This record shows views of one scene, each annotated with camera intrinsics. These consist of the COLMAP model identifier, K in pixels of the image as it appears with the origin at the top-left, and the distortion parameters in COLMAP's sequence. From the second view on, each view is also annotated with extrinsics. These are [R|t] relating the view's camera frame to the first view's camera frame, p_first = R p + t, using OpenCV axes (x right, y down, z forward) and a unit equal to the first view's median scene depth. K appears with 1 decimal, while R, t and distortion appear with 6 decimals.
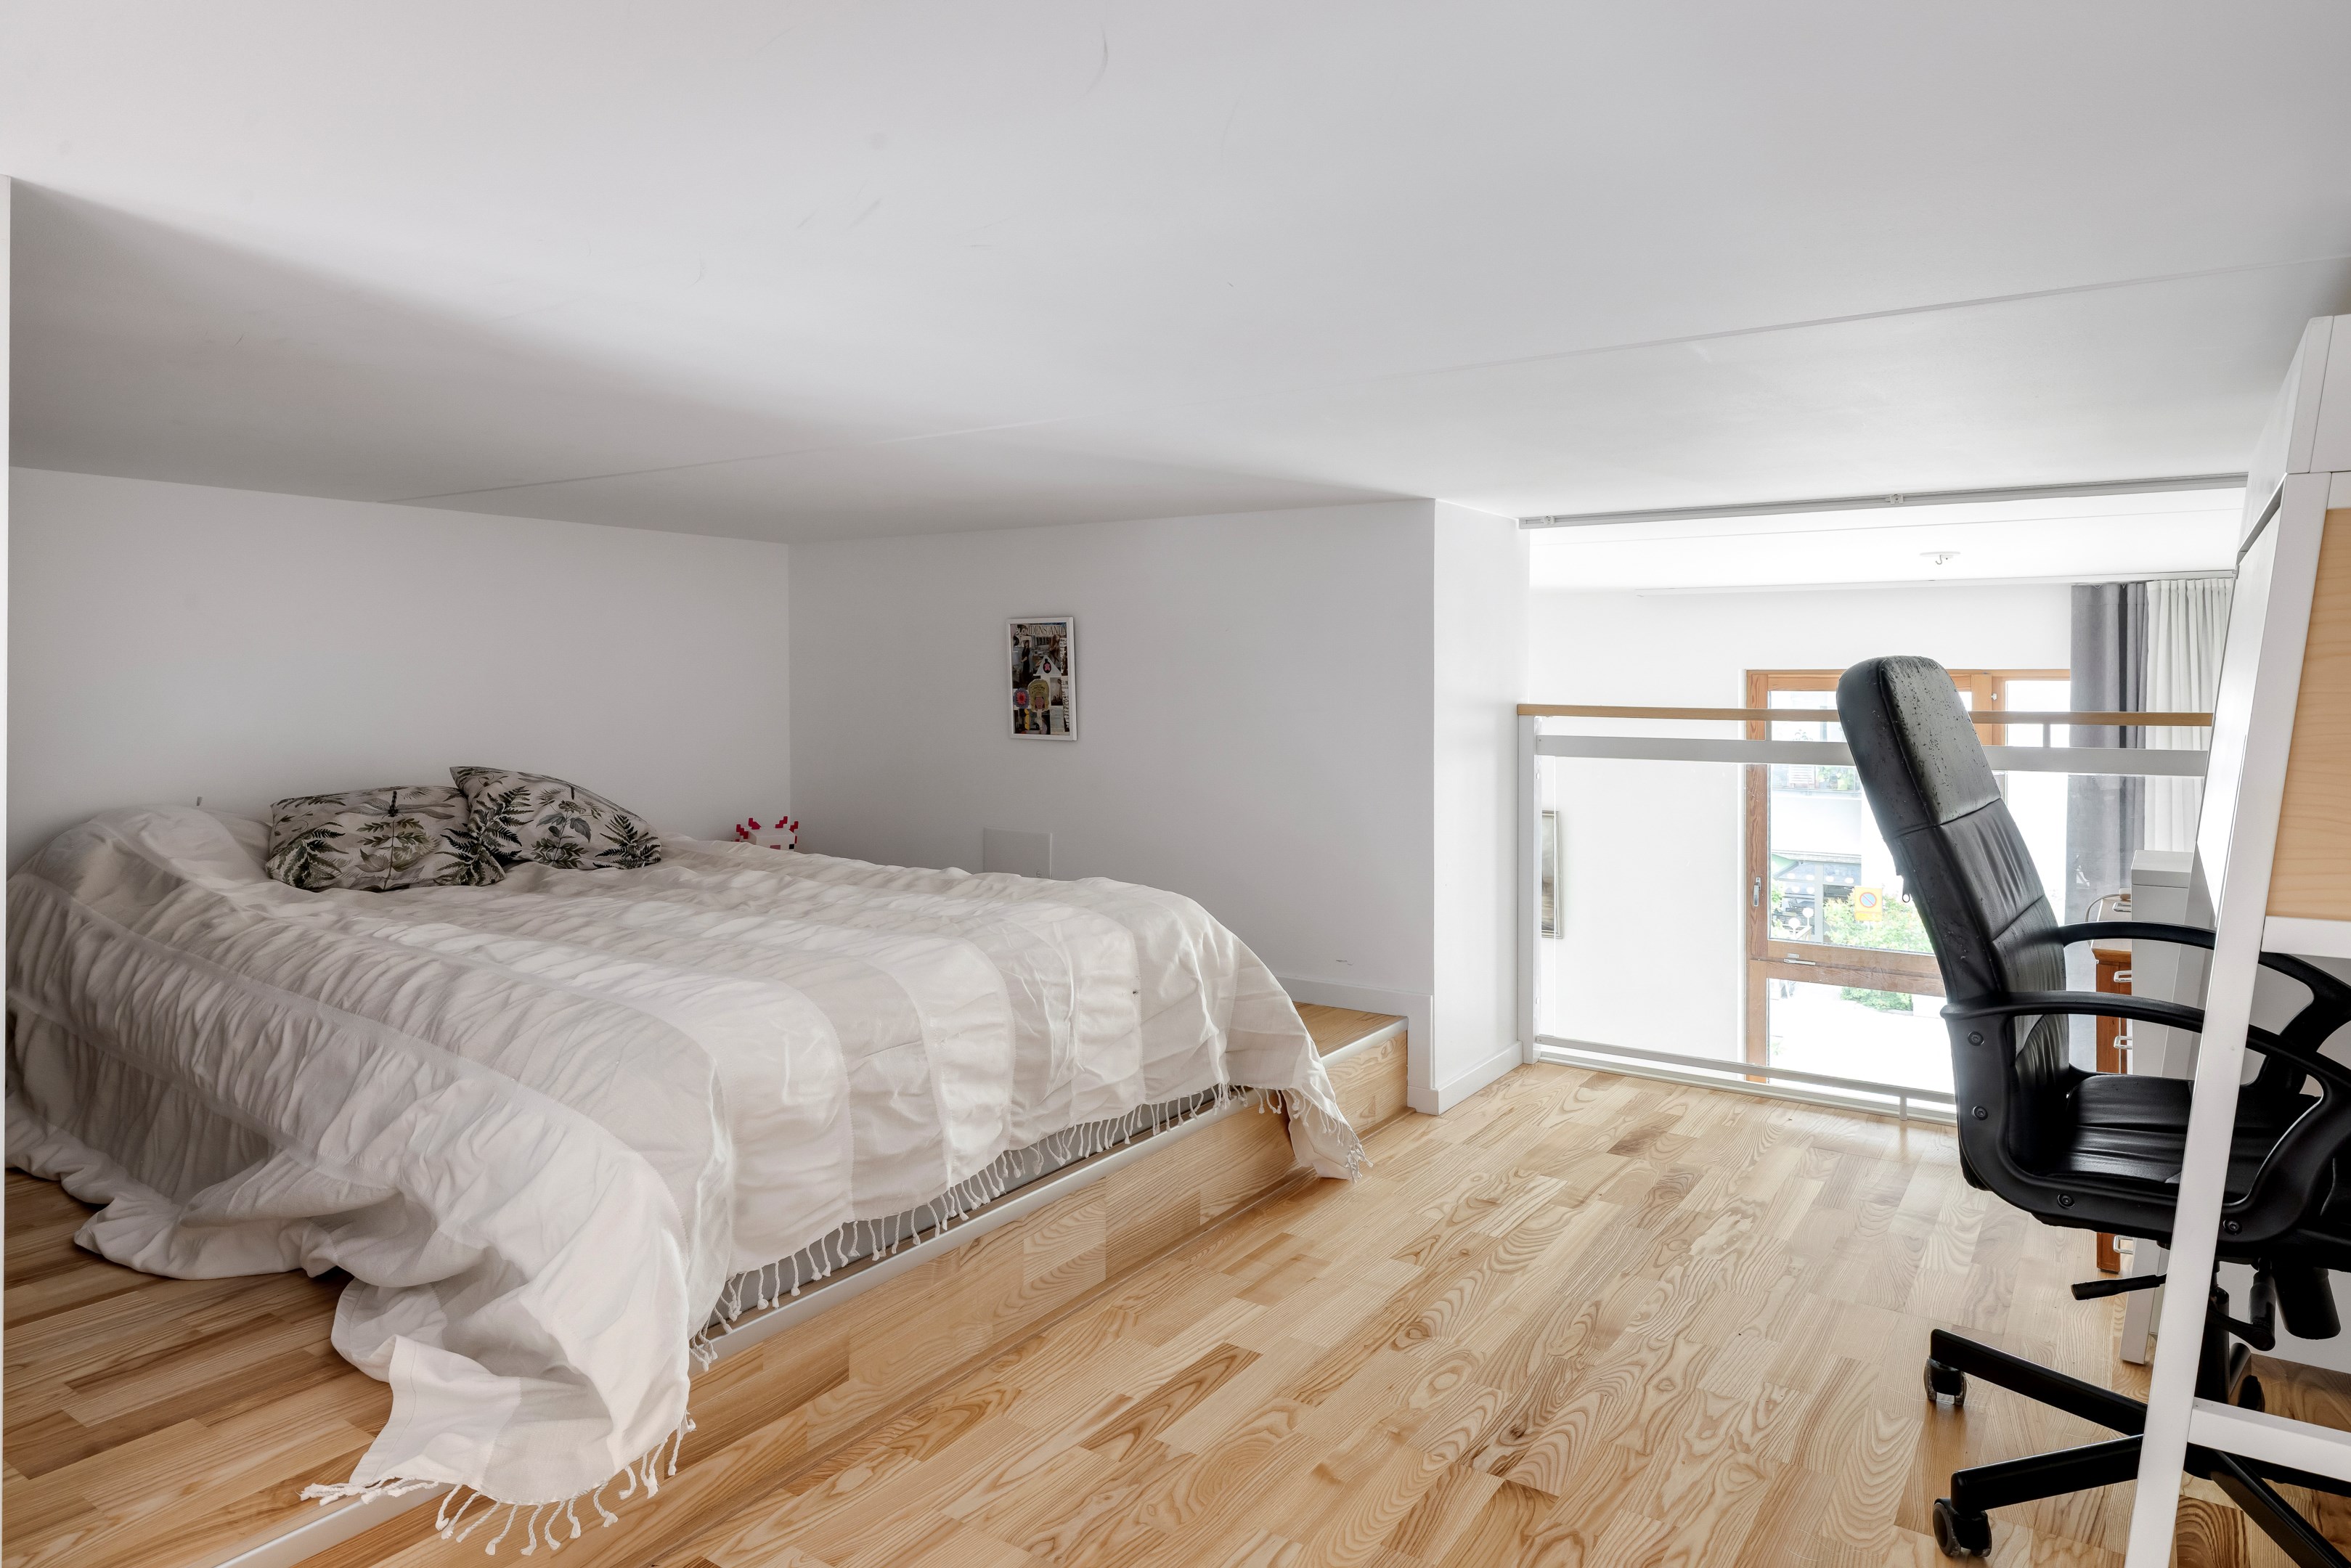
lens RADIAL K [[1476.0, 0, 1185.6], [0, 1476.0, 750.7], [0, 0, 1]] dist [0.003138, 0.001895]
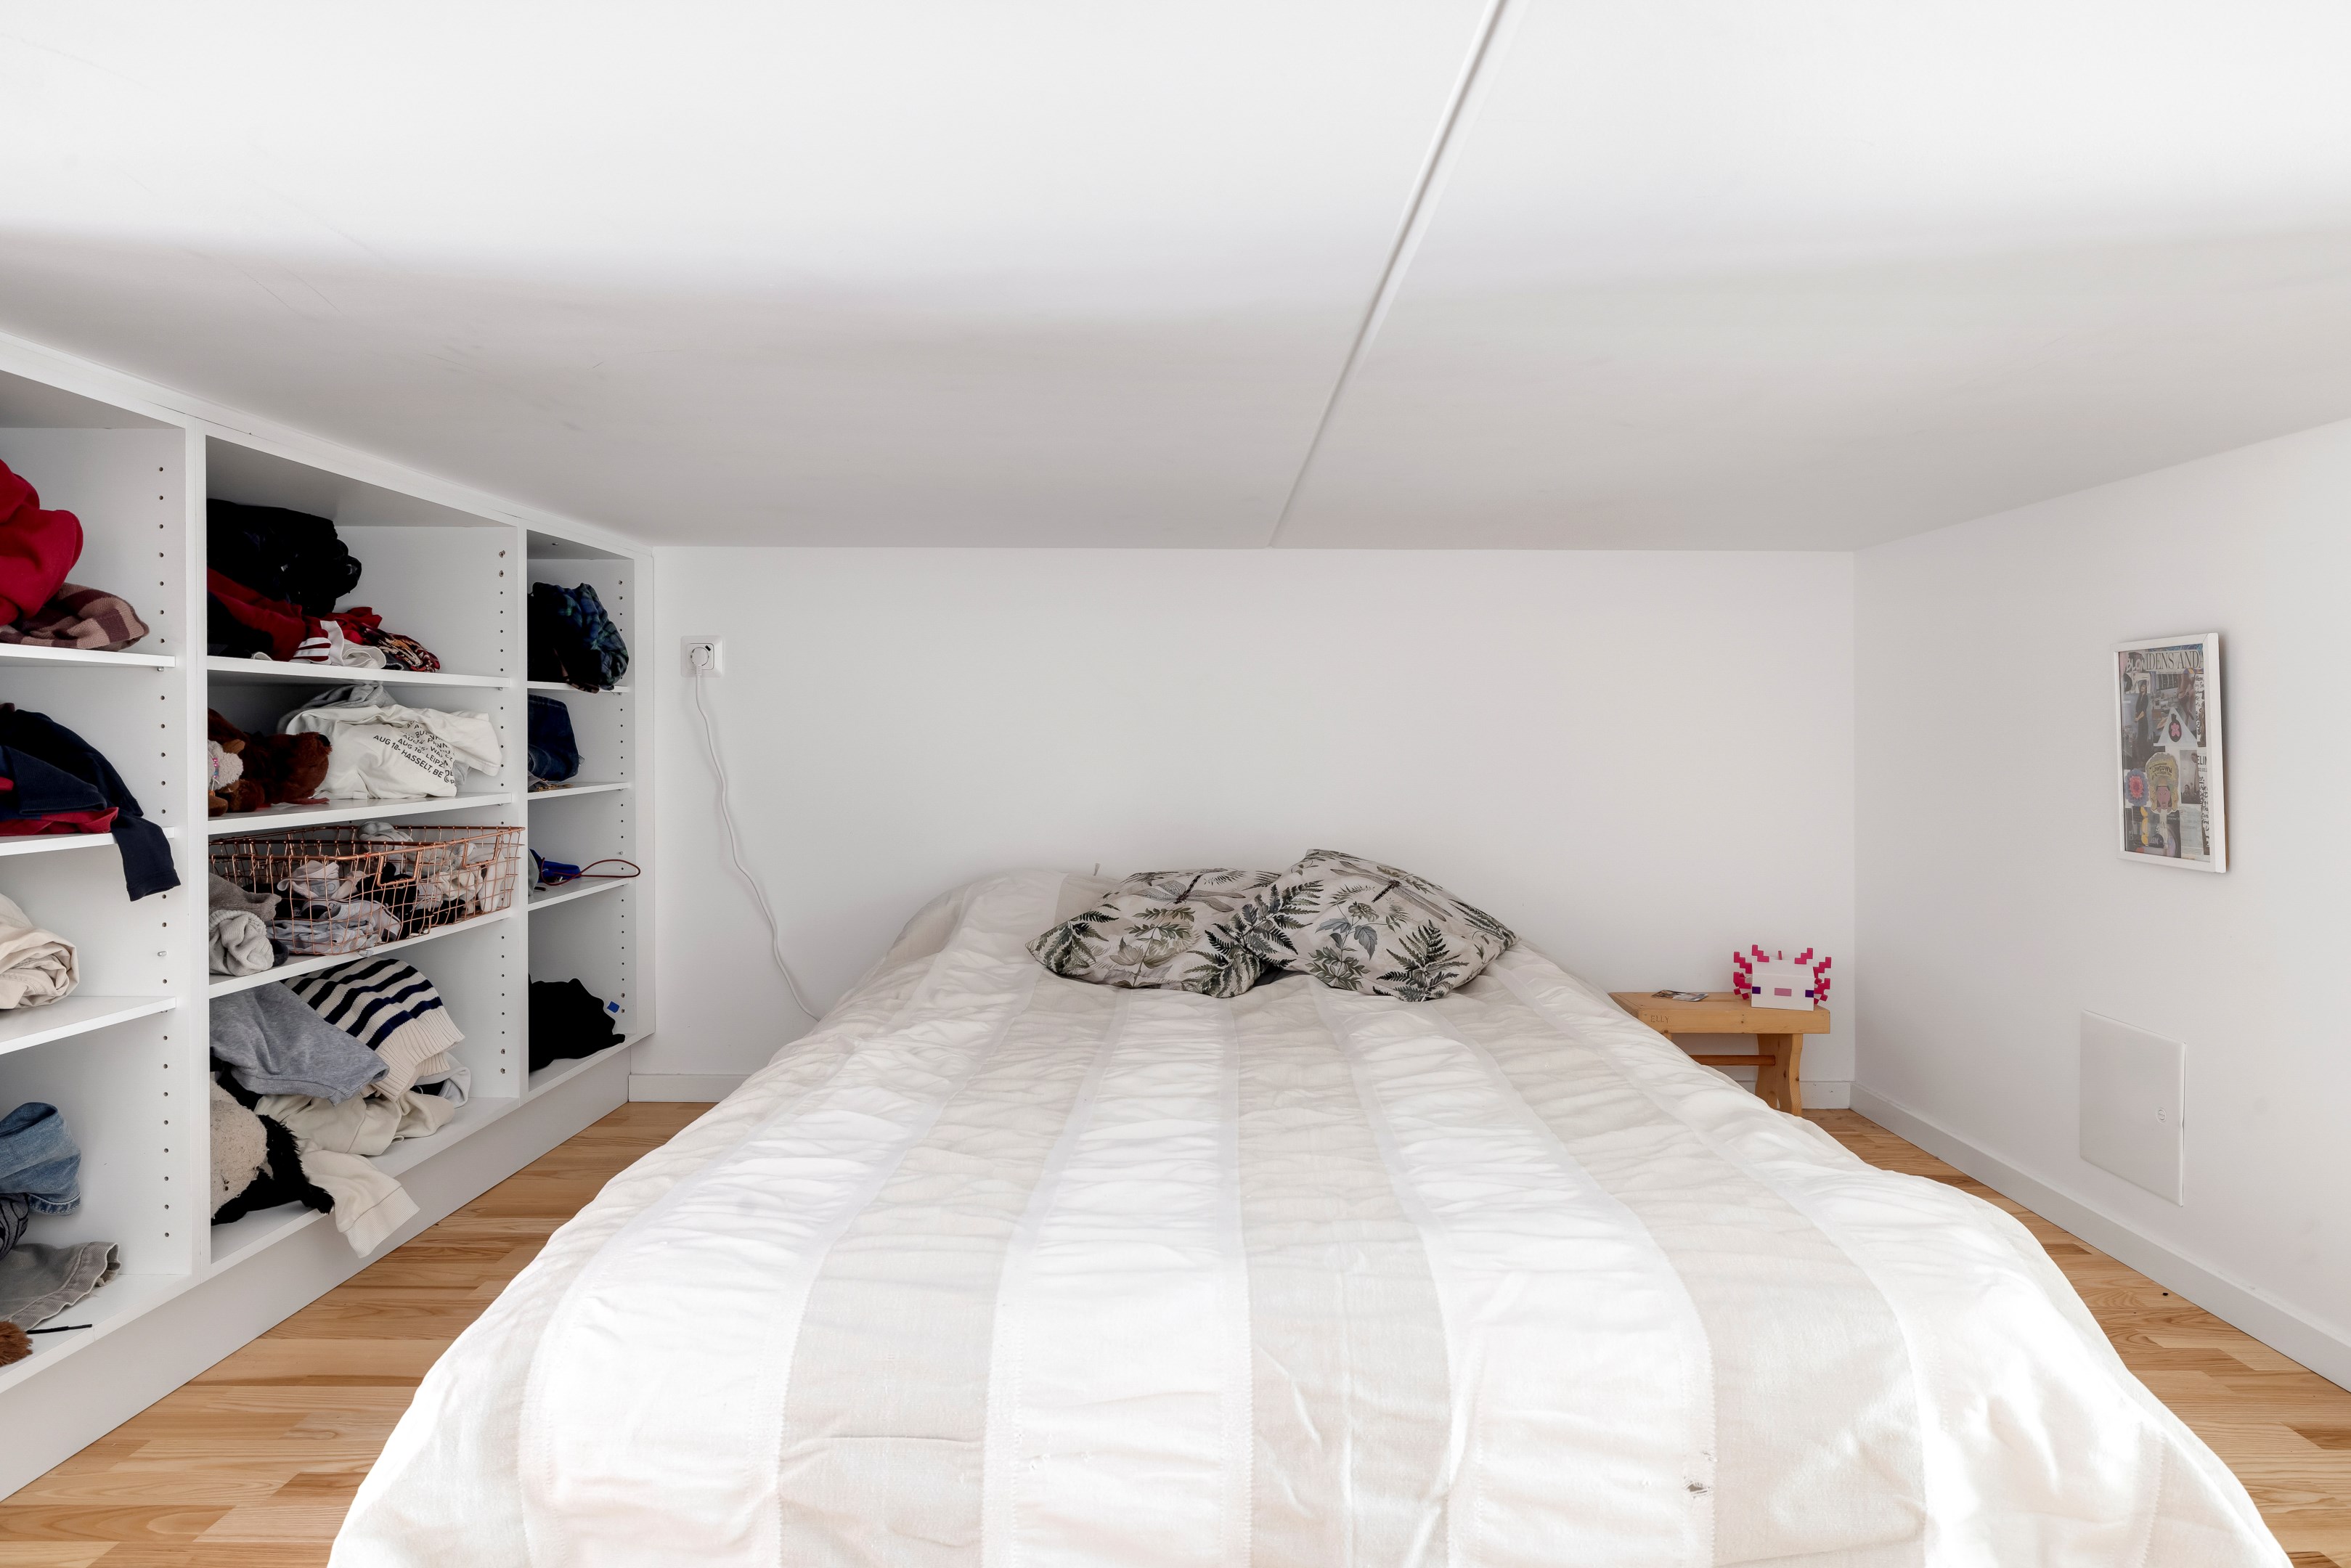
lens RADIAL K [[1476.0, 0, 1185.6], [0, 1476.0, 750.7], [0, 0, 1]] dist [0.003138, 0.001895]
pose [[0.533879, 0.009261, -0.845510, 0.198588], [-0.042466, 0.998972, -0.015872, -0.031014], [0.844494, 0.044379, 0.533723, 0.502272]]
